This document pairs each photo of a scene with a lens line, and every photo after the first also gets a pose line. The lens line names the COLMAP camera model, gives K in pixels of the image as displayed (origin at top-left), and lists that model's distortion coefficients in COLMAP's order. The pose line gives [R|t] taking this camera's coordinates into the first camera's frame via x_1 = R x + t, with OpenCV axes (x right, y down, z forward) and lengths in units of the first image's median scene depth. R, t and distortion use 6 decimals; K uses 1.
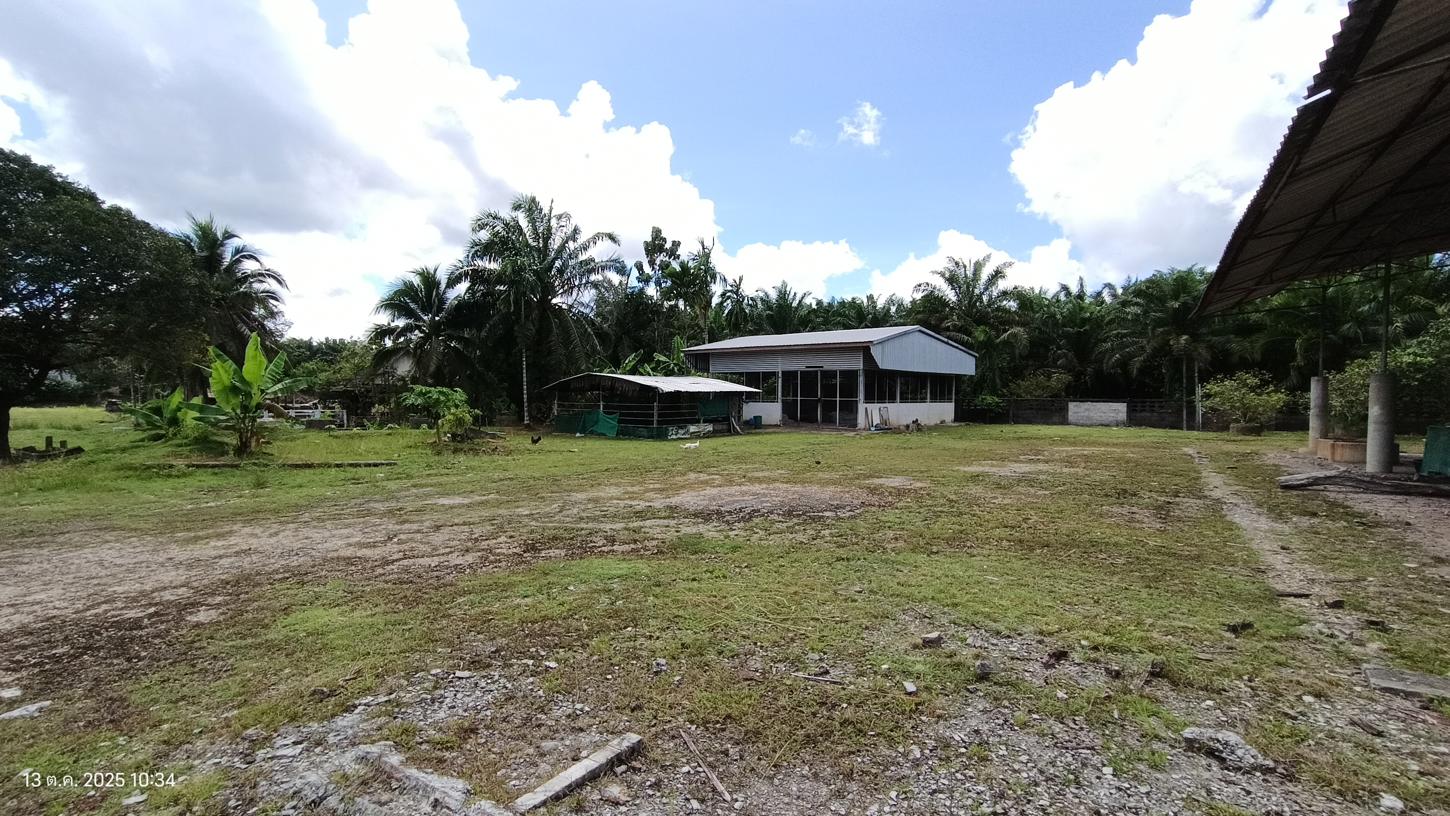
lens RADIAL K [[662.9, 0, 734.2], [0, 662.9, 401.9], [0, 0, 1]] dist [-0.018315, 0.005680]
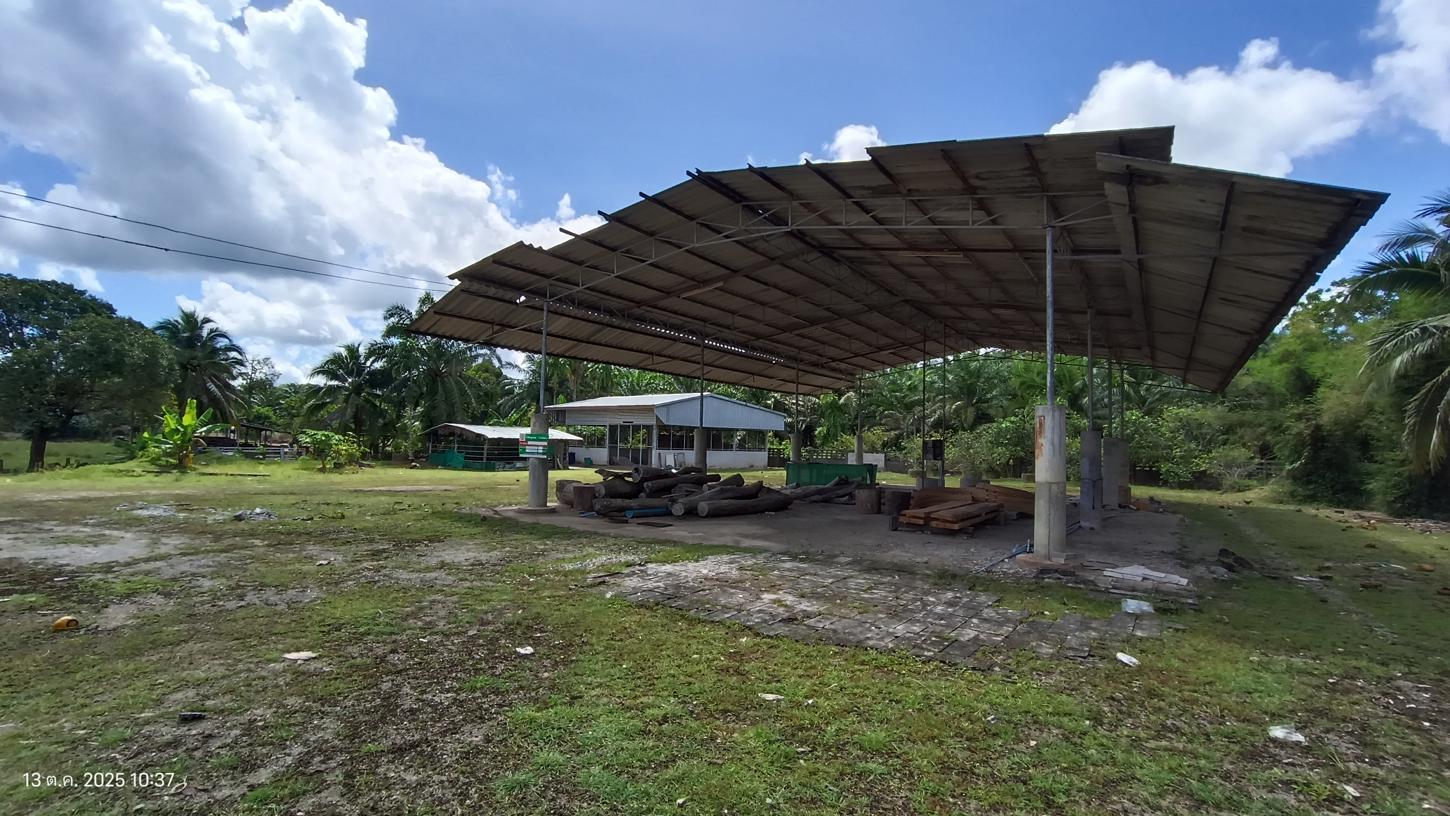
lens RADIAL K [[662.9, 0, 734.1], [0, 662.9, 400.1], [0, 0, 1]] dist [-0.018315, 0.005680]
pose [[0.999725, 0.018078, -0.014932, 0.346740], [-0.019202, 0.996698, -0.078899, 0.005014], [0.013456, 0.079164, 0.996771, -0.337084]]
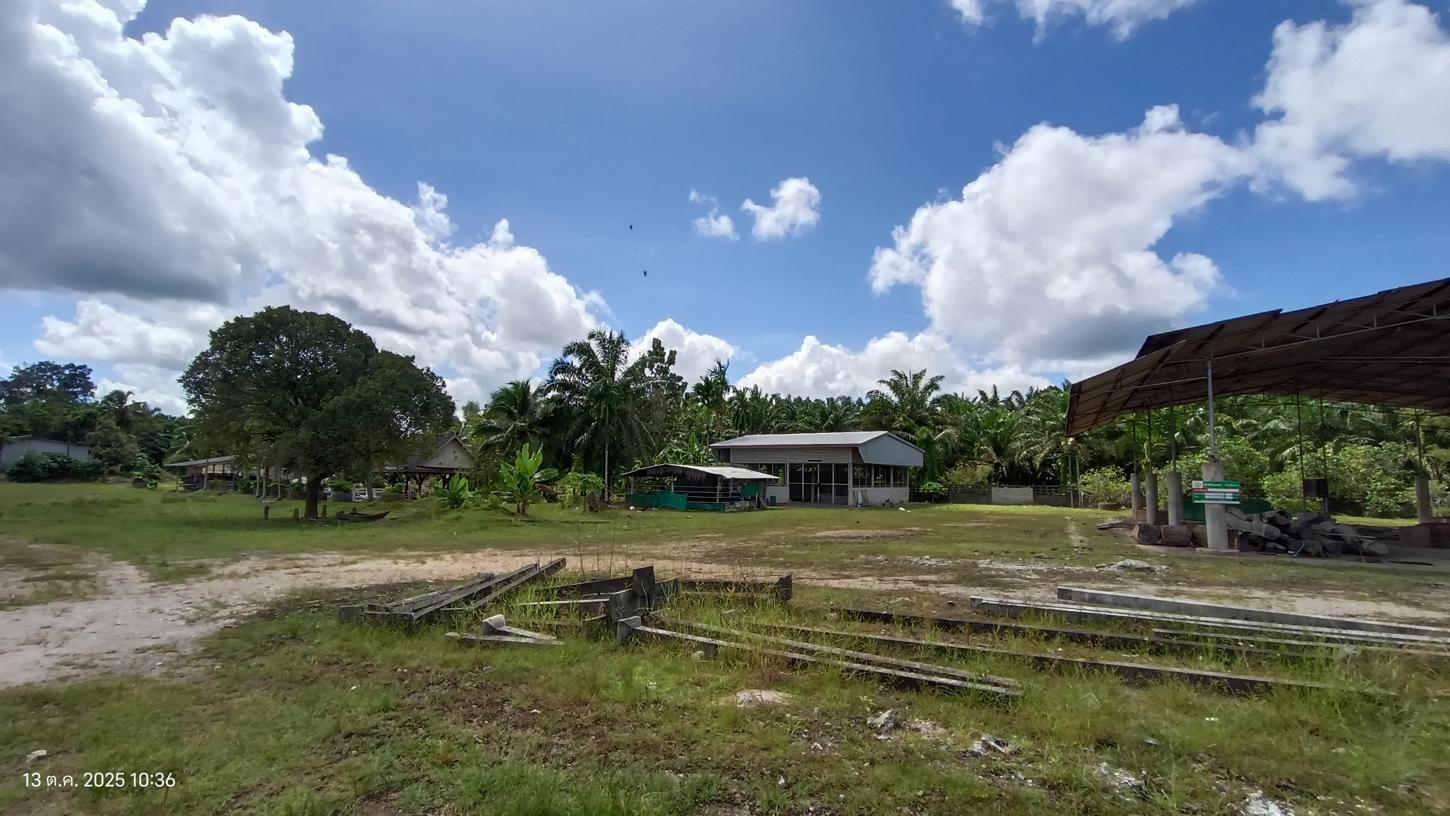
lens RADIAL K [[662.9, 0, 730.8], [0, 662.9, 411.0], [0, 0, 1]] dist [-0.018315, 0.005680]
pose [[0.994291, 0.019744, 0.104862, -0.191835], [-0.008005, 0.993765, -0.111206, -0.000262], [-0.106404, 0.109731, 0.988250, -0.336791]]
